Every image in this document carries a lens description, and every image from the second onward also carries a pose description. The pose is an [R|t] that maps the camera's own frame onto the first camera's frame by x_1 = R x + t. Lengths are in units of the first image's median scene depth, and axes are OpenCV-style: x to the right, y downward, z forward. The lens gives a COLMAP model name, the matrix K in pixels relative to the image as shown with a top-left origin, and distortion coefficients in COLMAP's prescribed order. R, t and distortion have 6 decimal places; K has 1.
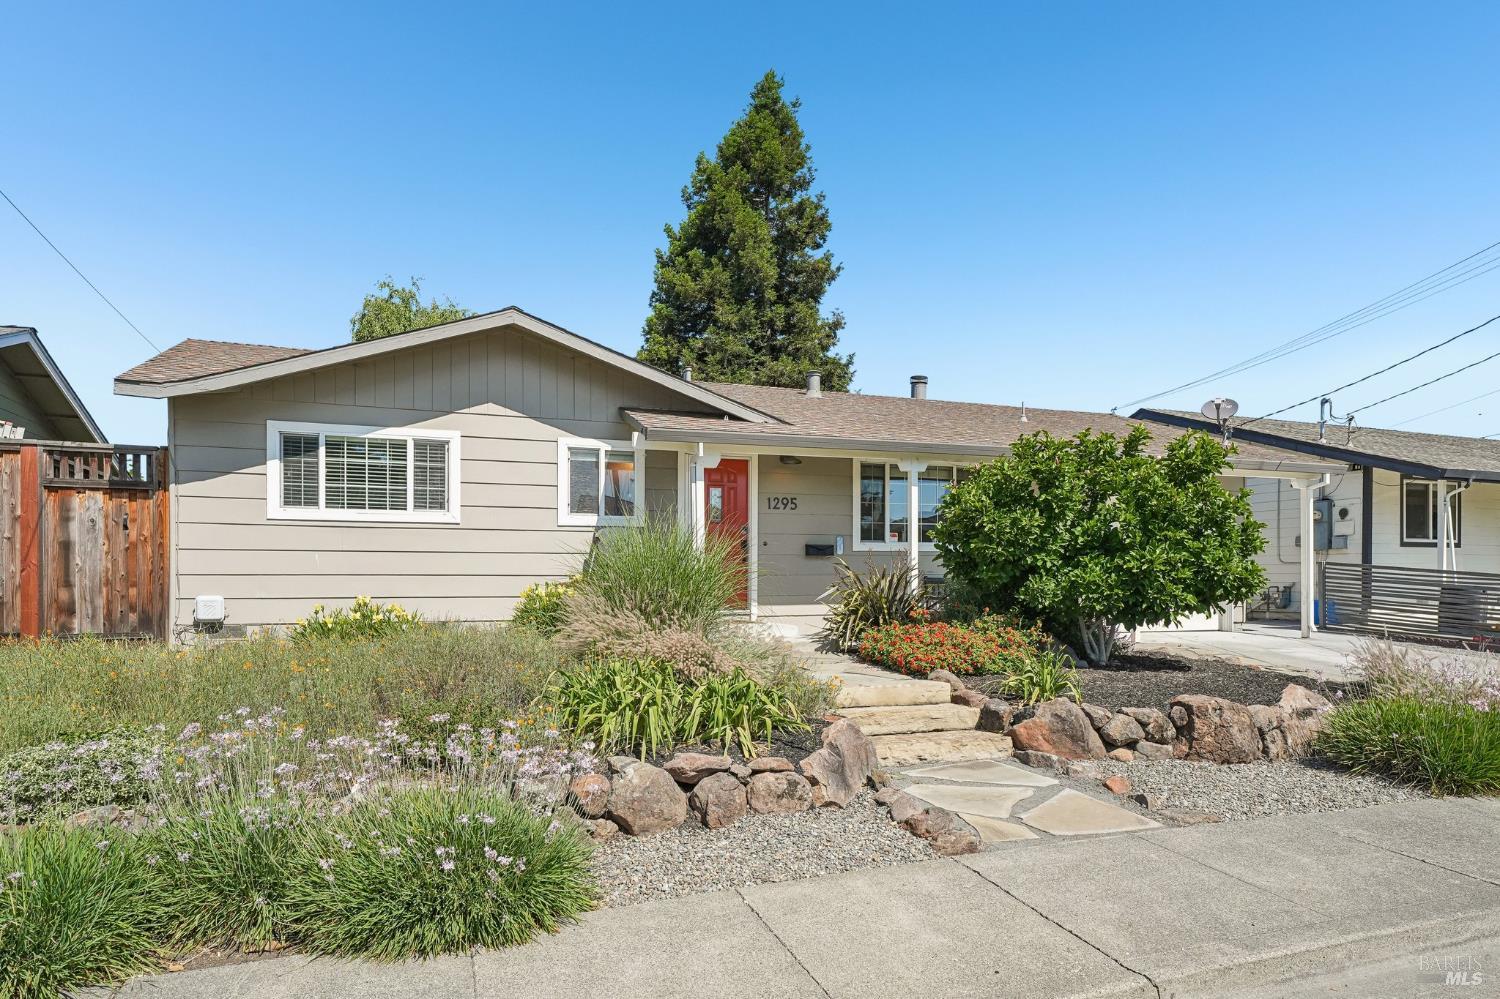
lens RADIAL K [[876.9, 0, 750.0], [0, 876.9, 499.5], [0, 0, 1]] dist [0.008129, -0.001283]
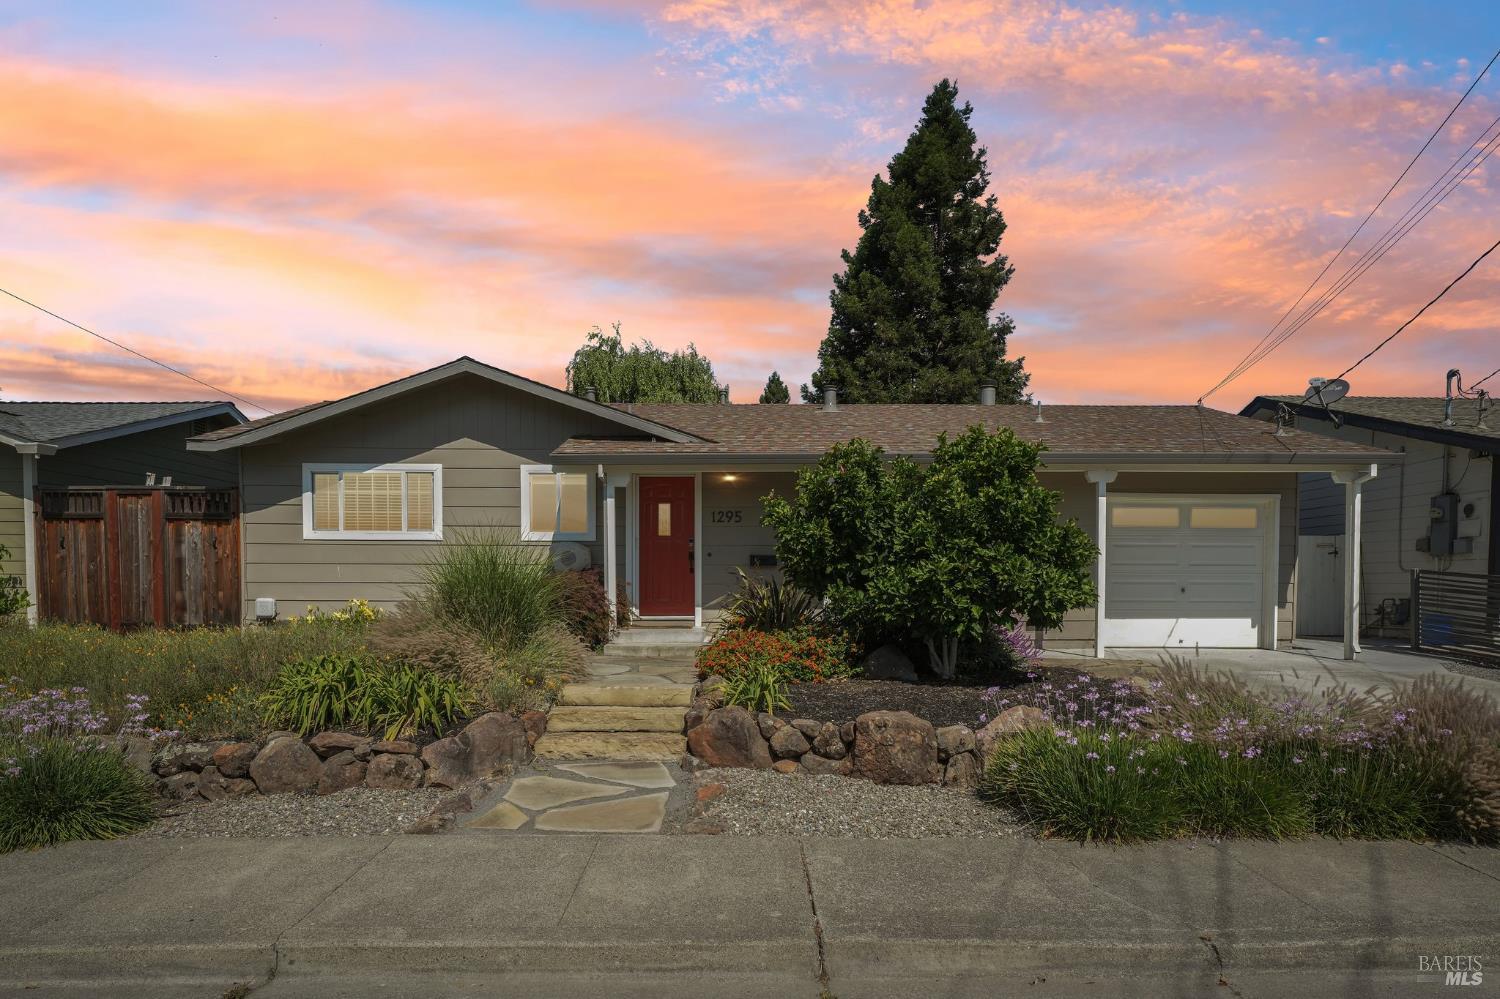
lens RADIAL K [[827.3, 0, 749.6], [0, 827.3, 528.4], [0, 0, 1]] dist [0.017503, -0.024598]
pose [[0.938980, -0.019570, -0.343415, 0.437607], [0.026627, 0.999520, 0.015843, 0.003826], [0.342940, -0.024021, 0.939050, 0.069996]]
